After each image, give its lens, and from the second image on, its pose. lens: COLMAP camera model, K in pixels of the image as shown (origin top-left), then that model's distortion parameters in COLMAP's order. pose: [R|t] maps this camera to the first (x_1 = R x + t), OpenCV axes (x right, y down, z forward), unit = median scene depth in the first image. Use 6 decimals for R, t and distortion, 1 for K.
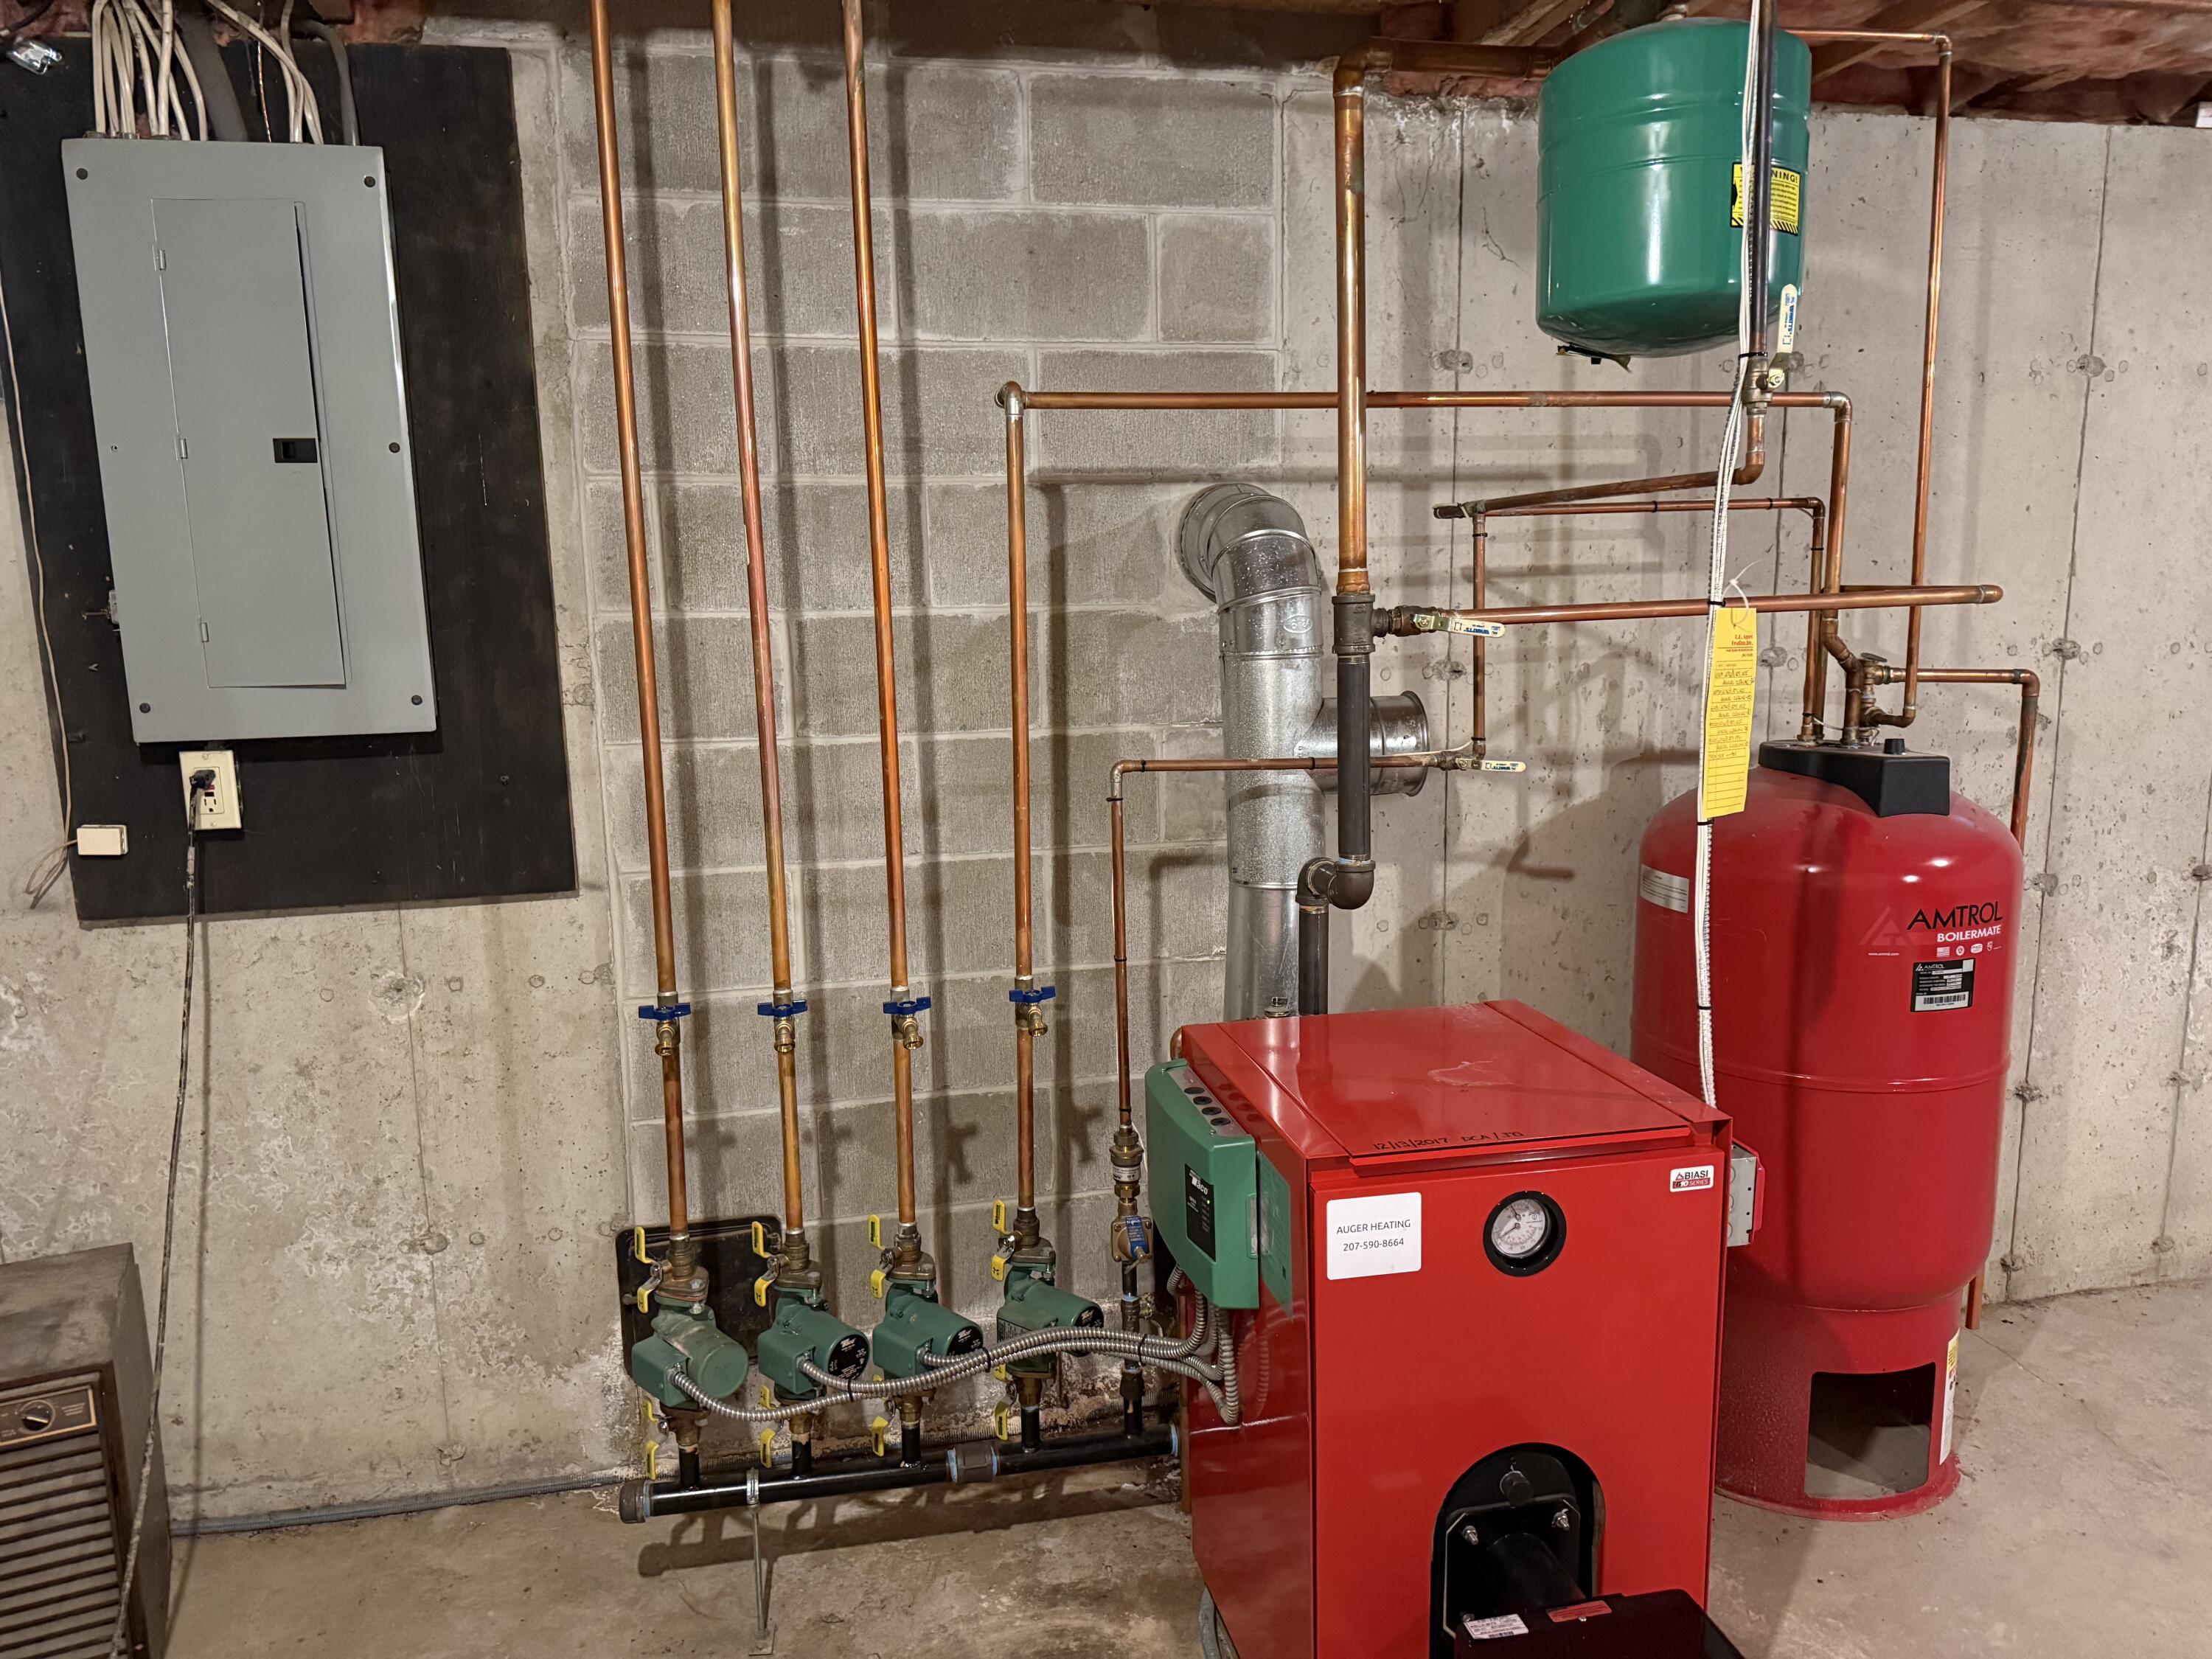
lens RADIAL K [[1617.5, 0, 1106.0], [0, 1617.5, 829.5], [0, 0, 1]] dist [0.158619, -0.274783]
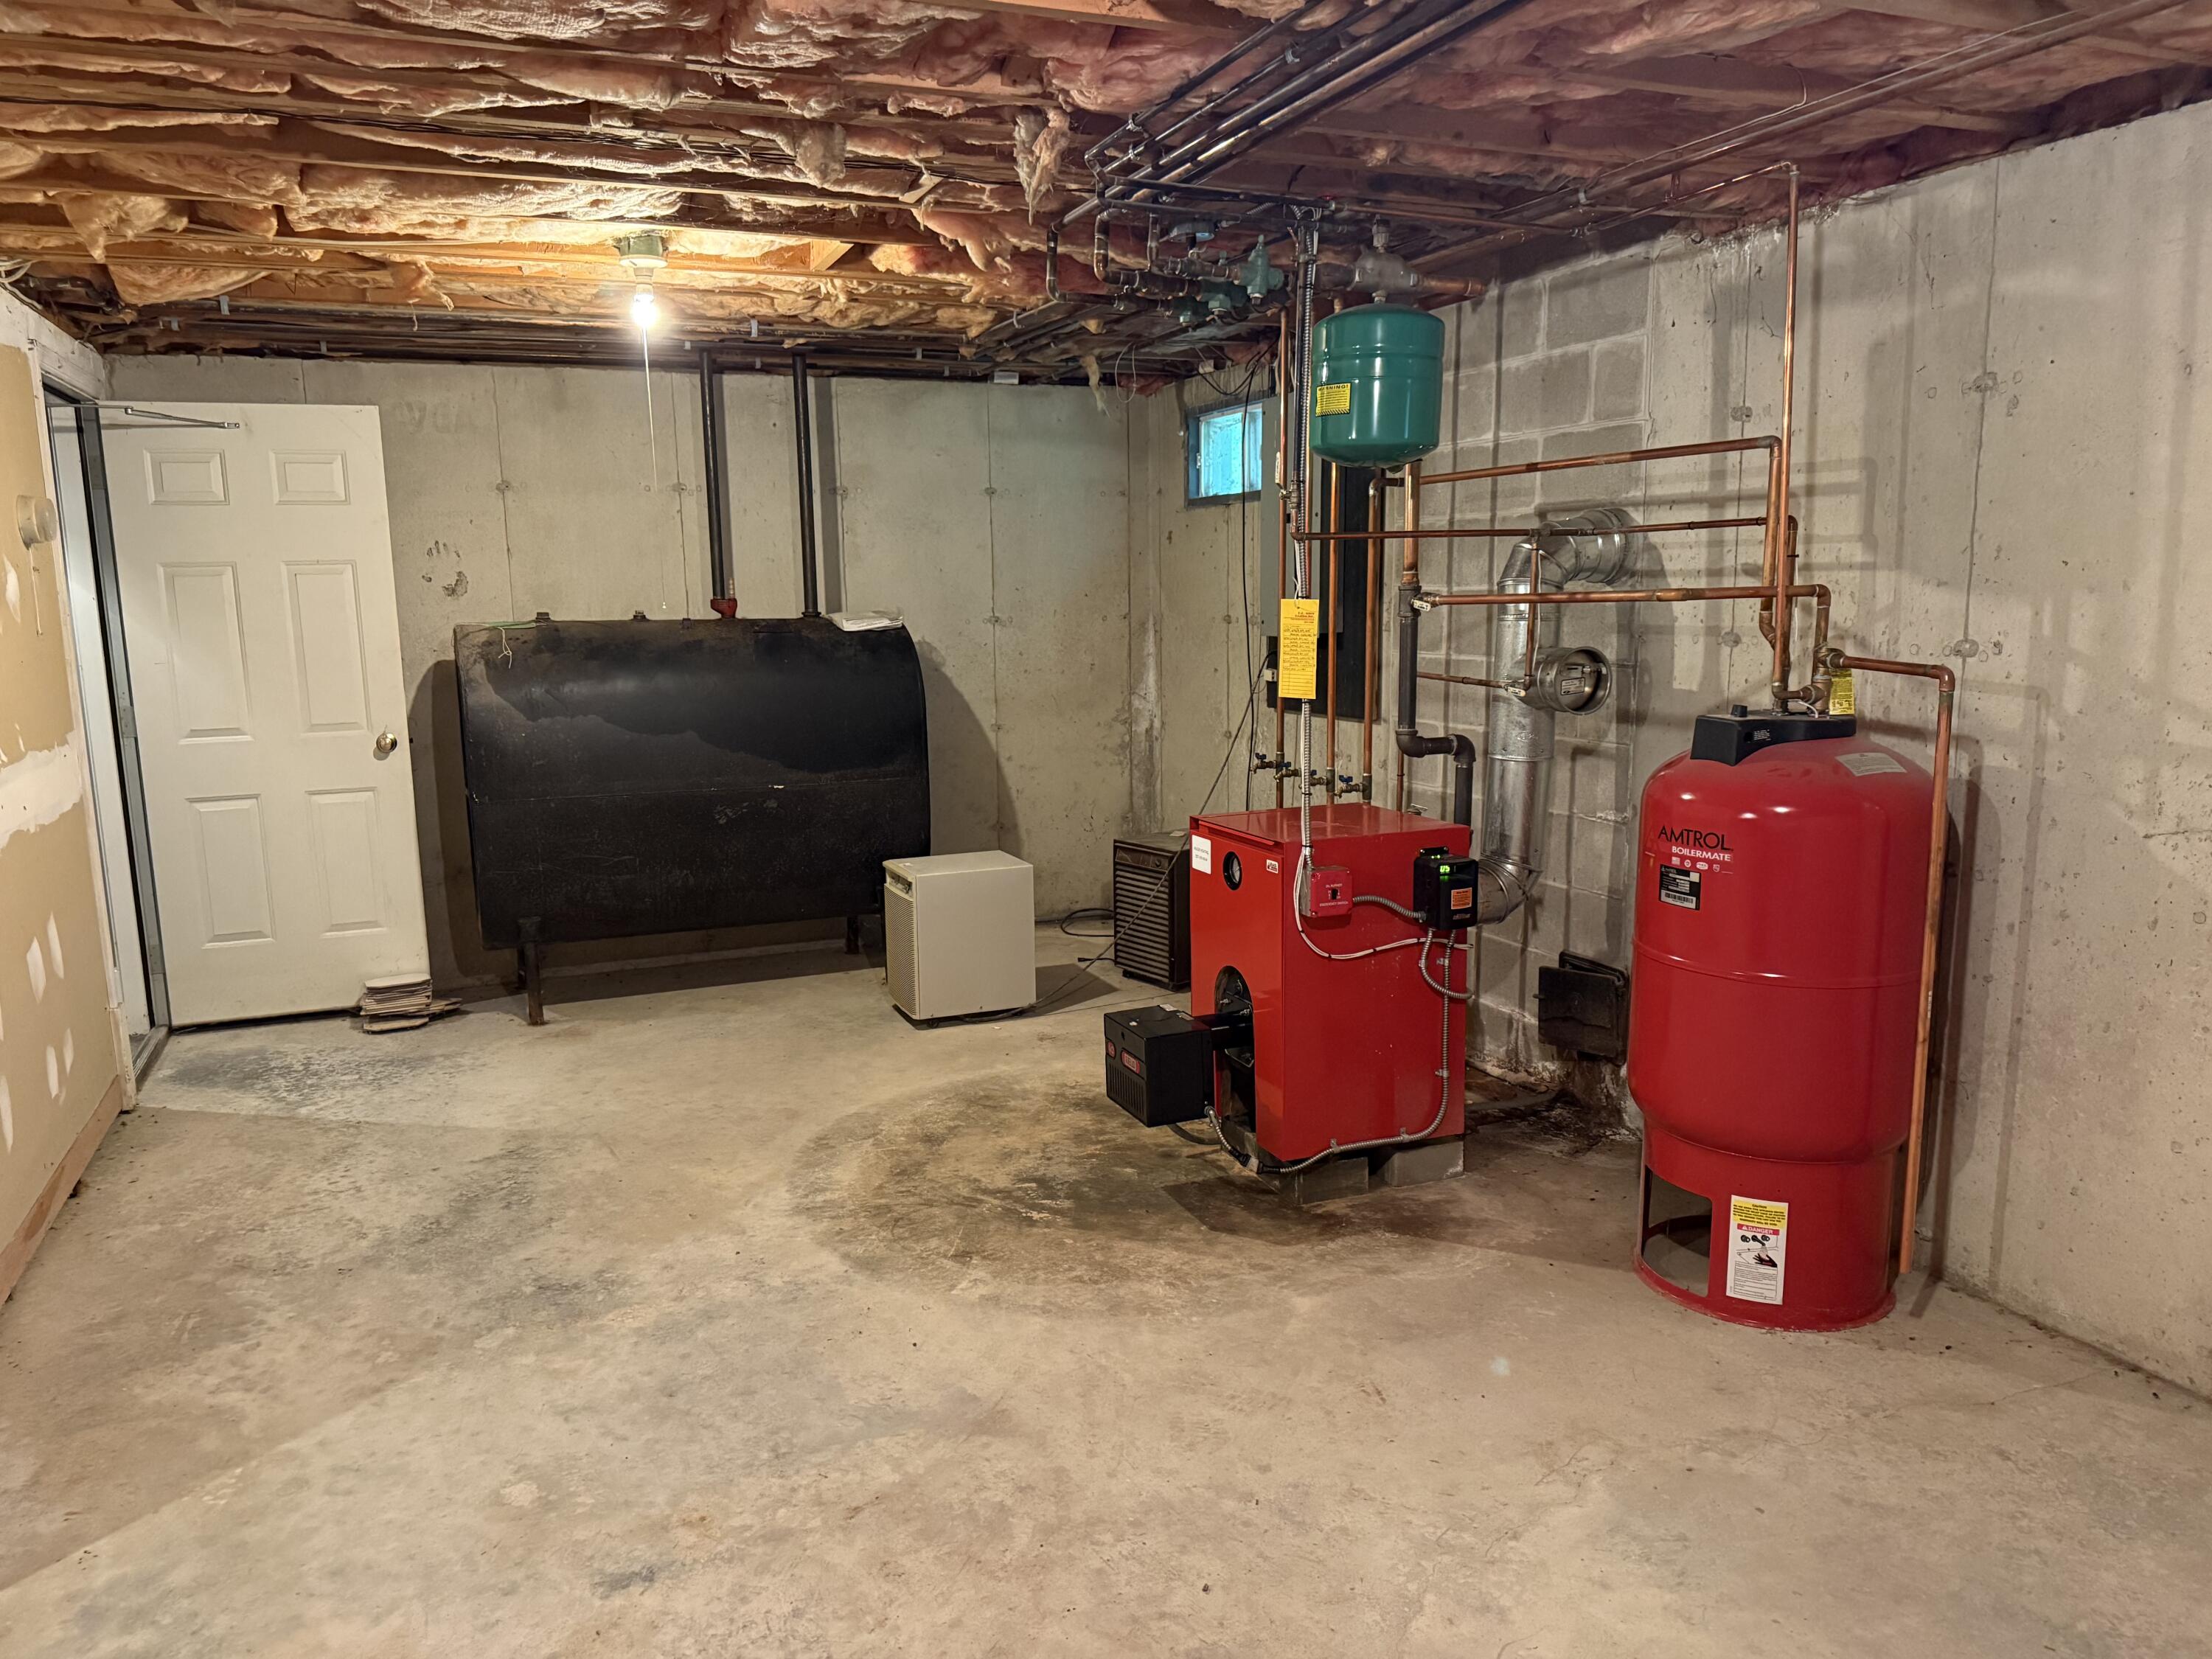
lens RADIAL K [[1553.0, 0, 1106.0], [0, 1553.0, 829.5], [0, 0, 1]] dist [0.047100, -0.053790]
pose [[0.195876, 0.172266, -0.965379, 1.498249], [-0.140221, 0.979253, 0.146291, -0.065513], [0.970552, 0.106712, 0.215968, 0.251286]]
